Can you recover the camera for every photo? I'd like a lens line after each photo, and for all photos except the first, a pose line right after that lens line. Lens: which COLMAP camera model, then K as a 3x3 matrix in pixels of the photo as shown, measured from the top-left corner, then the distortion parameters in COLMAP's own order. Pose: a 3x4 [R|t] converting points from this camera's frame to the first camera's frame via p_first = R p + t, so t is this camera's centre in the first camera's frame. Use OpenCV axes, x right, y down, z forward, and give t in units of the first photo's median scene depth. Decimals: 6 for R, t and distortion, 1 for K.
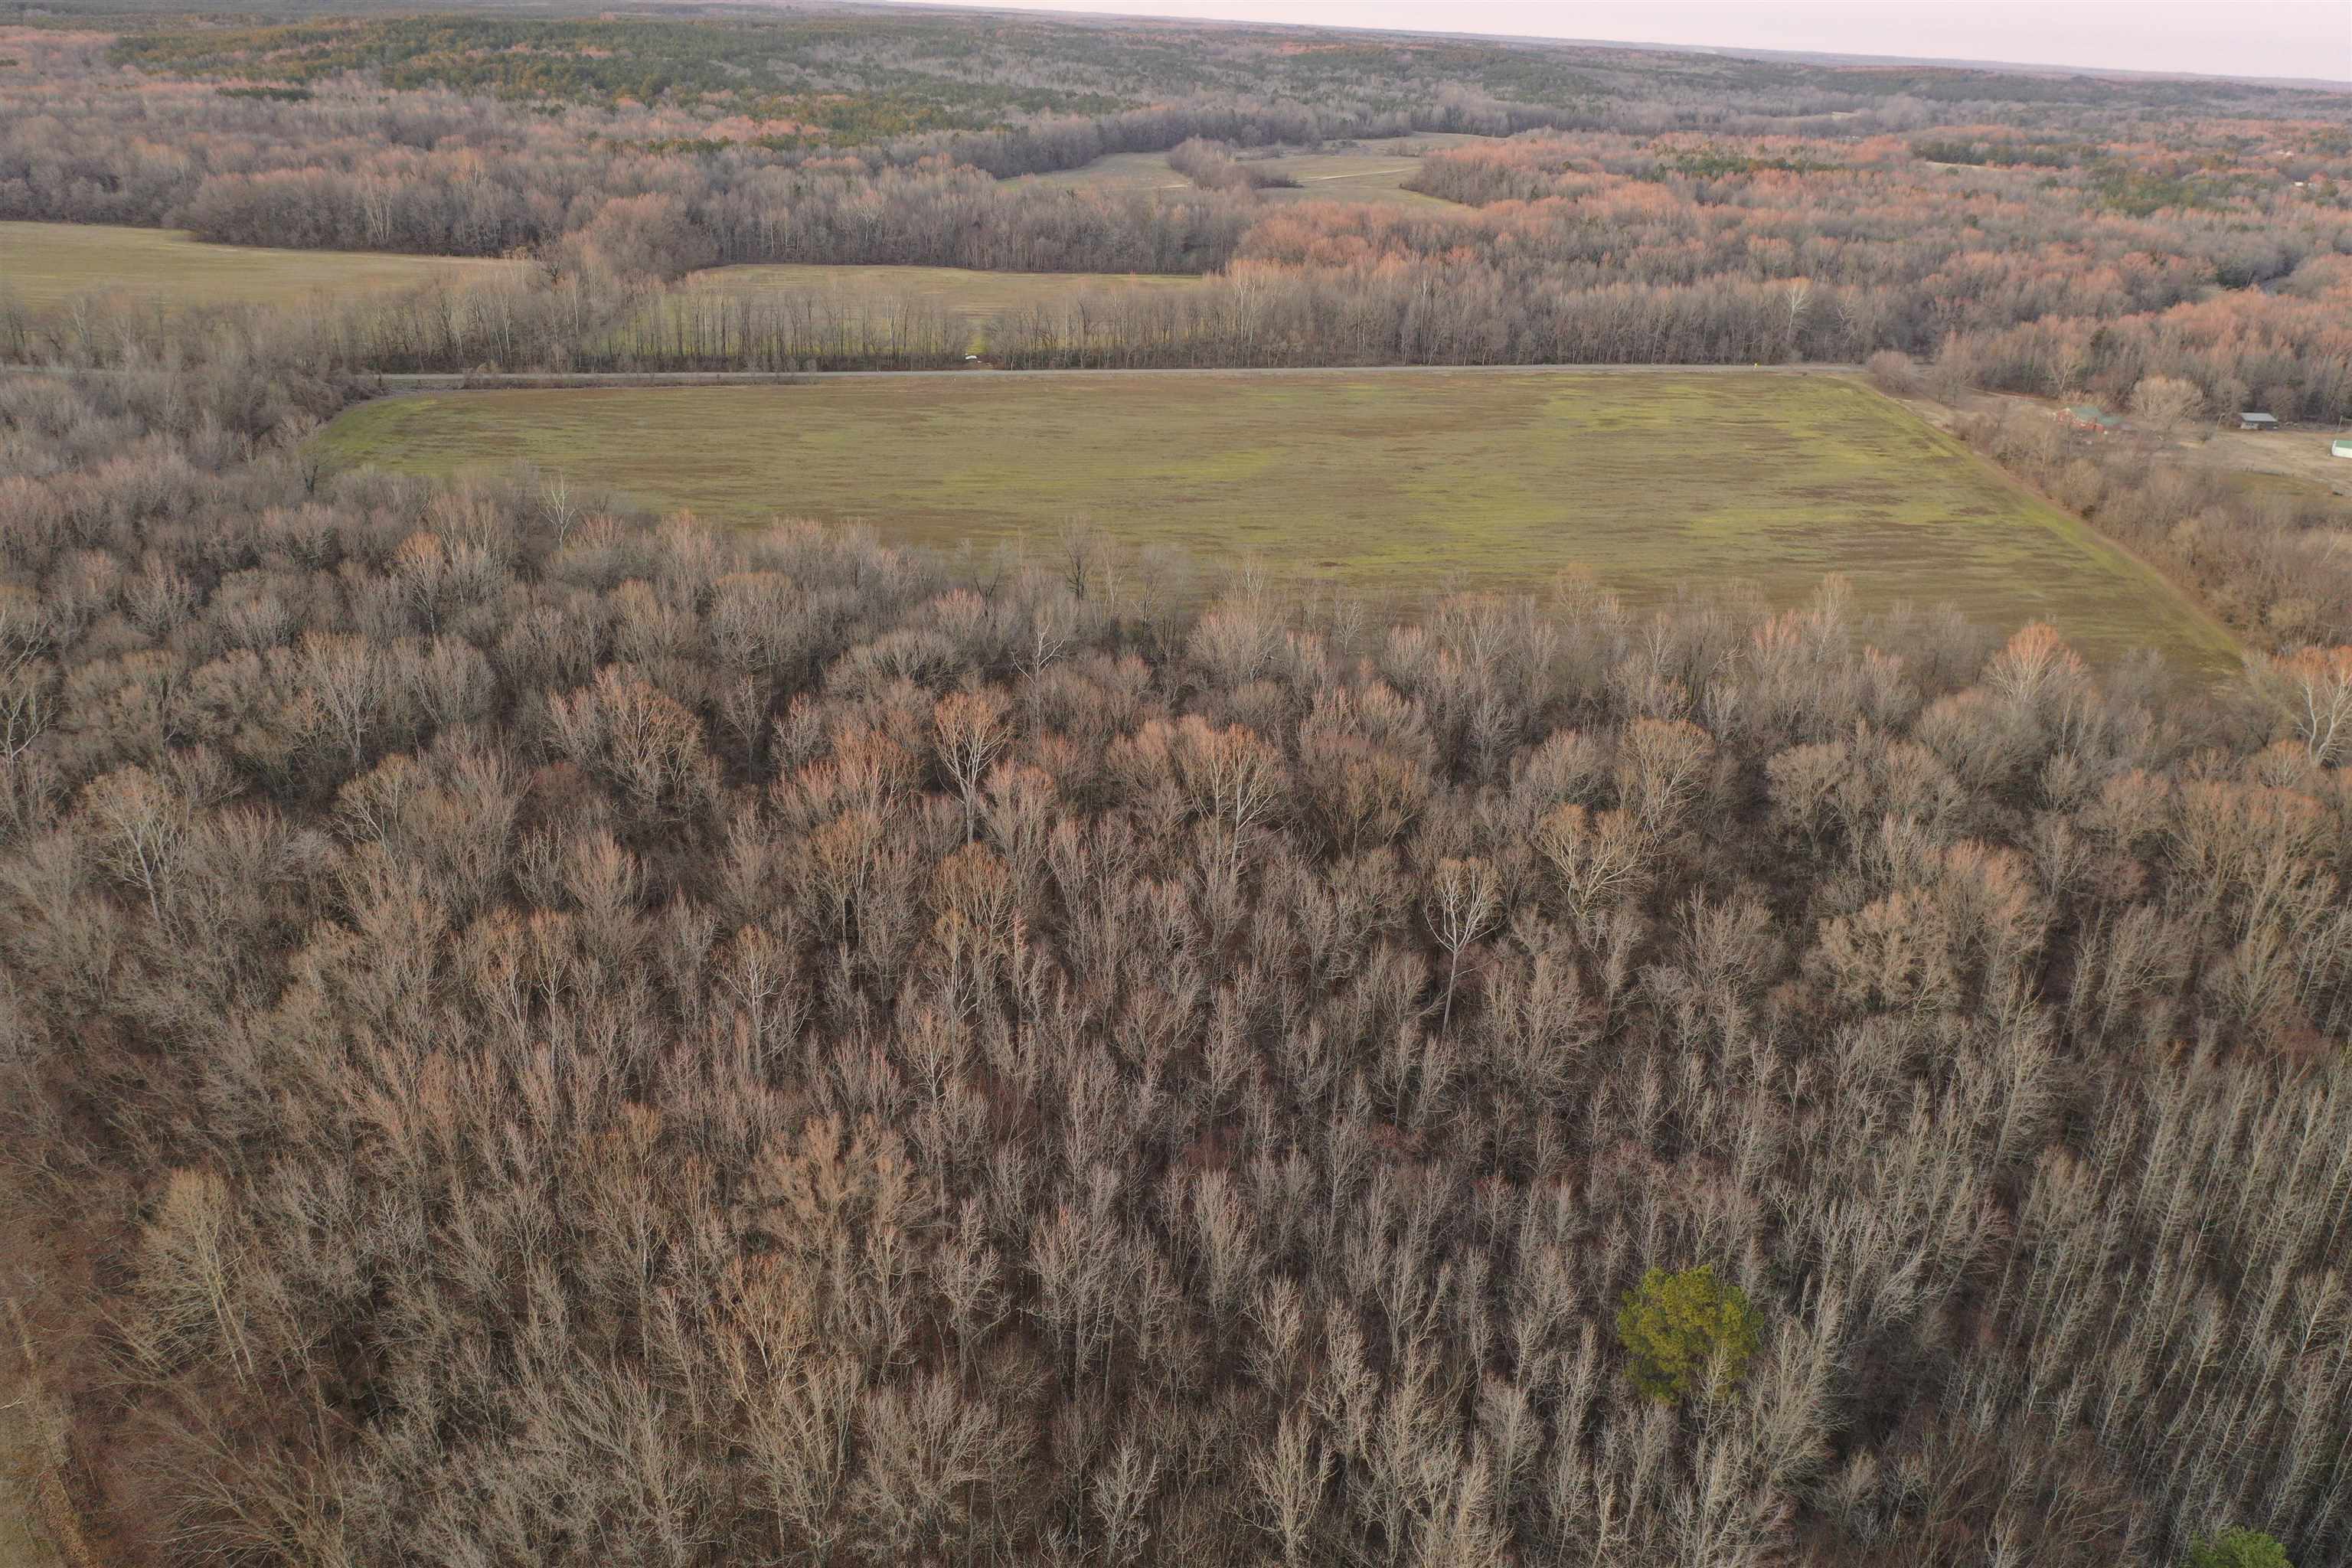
lens RADIAL K [[1860.5, 0, 1176.0], [0, 1860.5, 784.0], [0, 0, 1]] dist [0.000529, 0.005279]
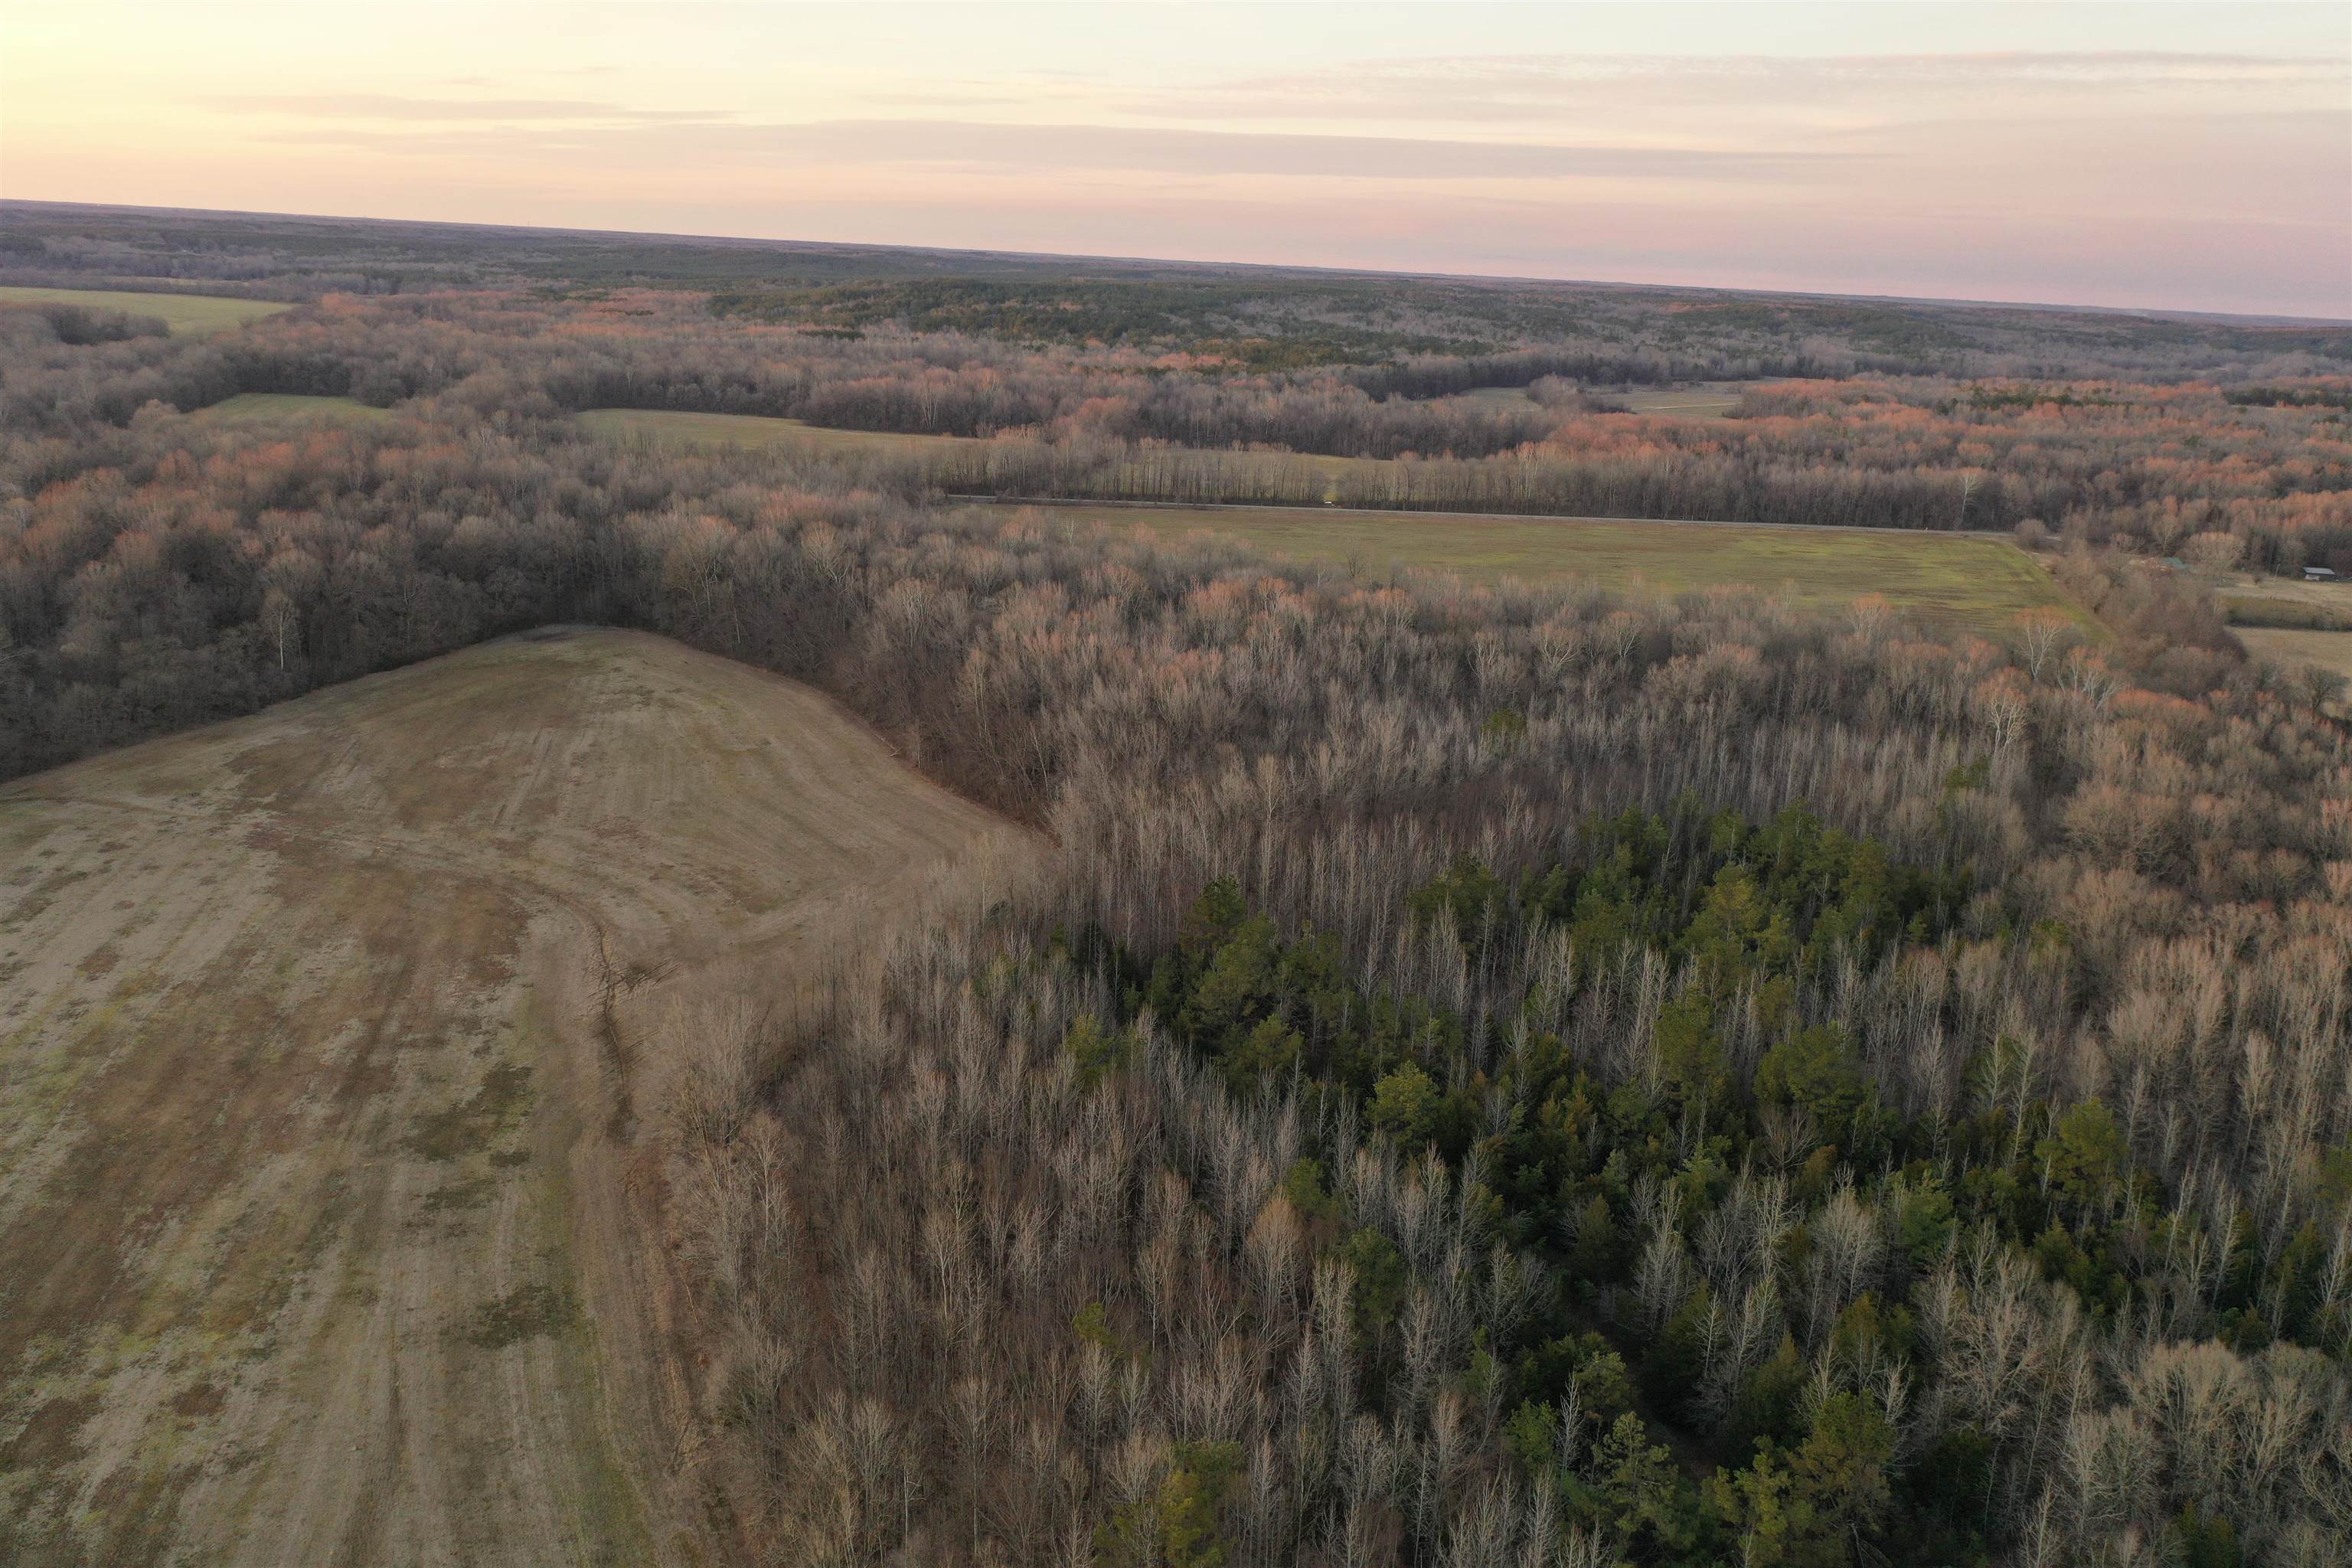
lens RADIAL K [[1858.1, 0, 1176.0], [0, 1858.1, 784.0], [0, 0, 1]] dist [0.005375, 0.000735]
pose [[0.976535, 0.055595, -0.208058, 0.056977], [-0.081545, 0.989624, -0.118302, 0.109250], [0.199322, 0.132492, 0.970936, -0.254762]]
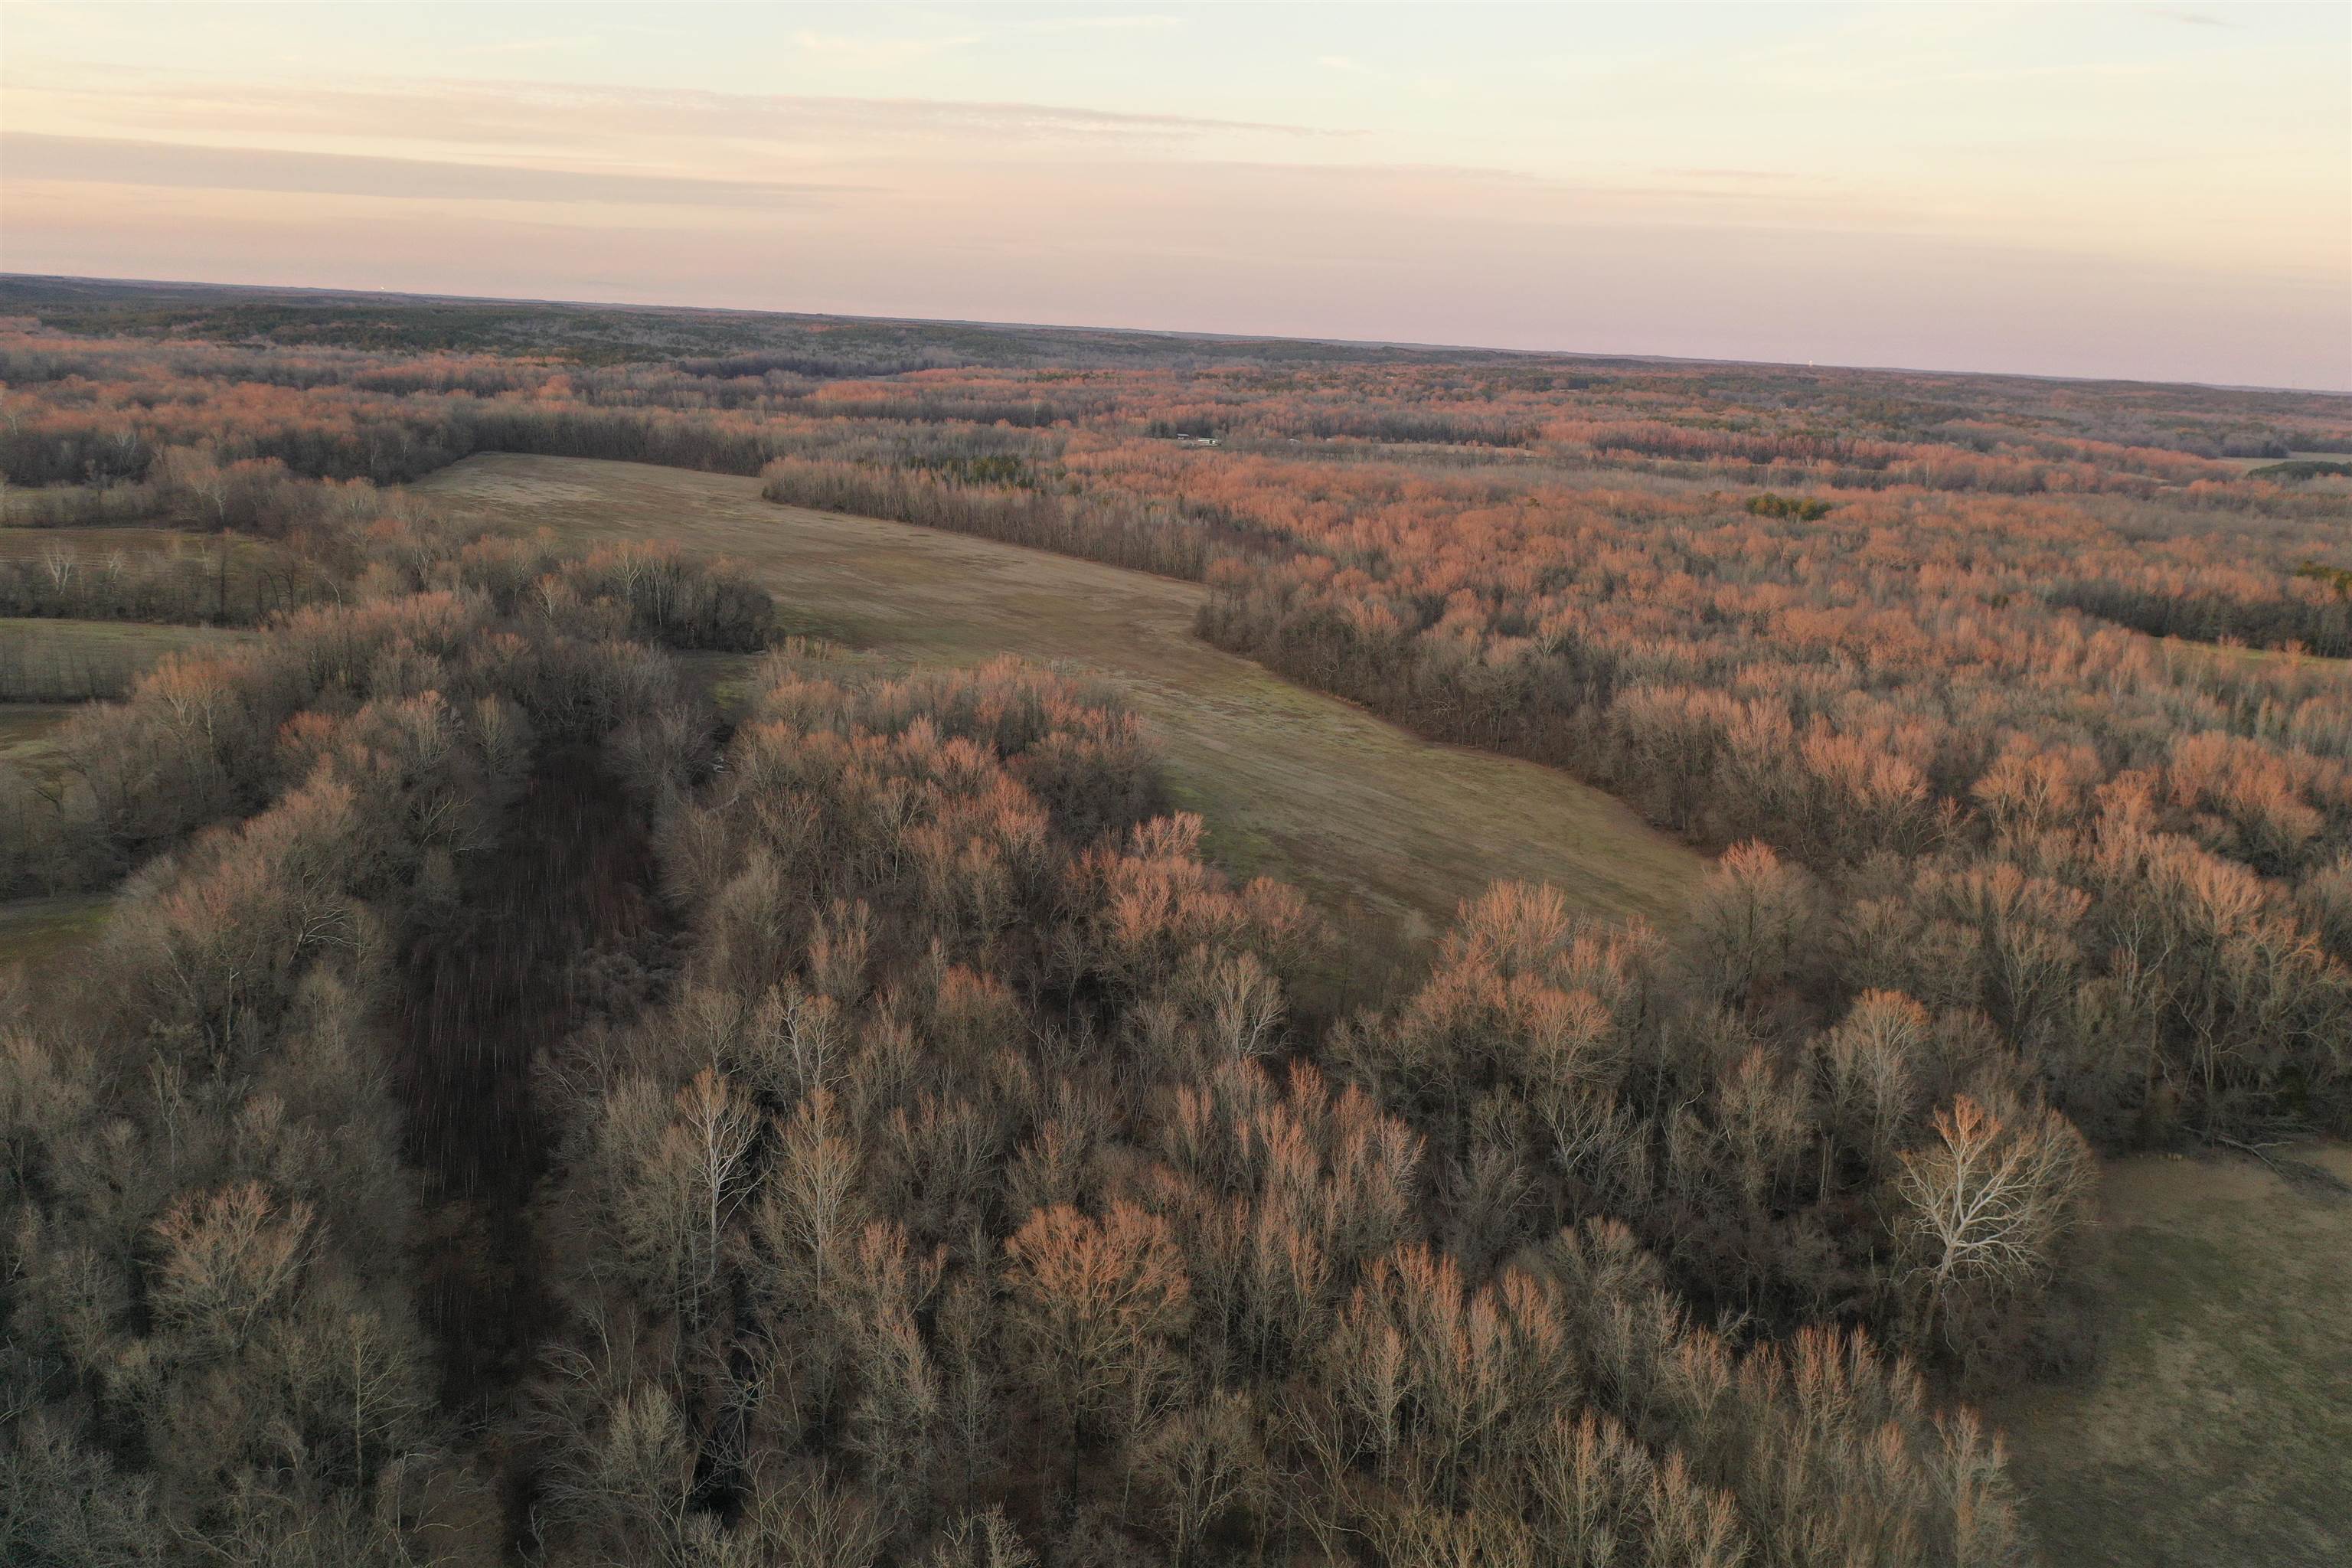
lens RADIAL K [[1860.5, 0, 1176.0], [0, 1860.5, 784.0], [0, 0, 1]] dist [0.000529, 0.005279]
pose [[0.969400, -0.061379, 0.237688, -0.098447], [0.094028, 0.987235, -0.128551, 0.467805], [-0.226763, 0.146967, 0.962798, -1.120523]]
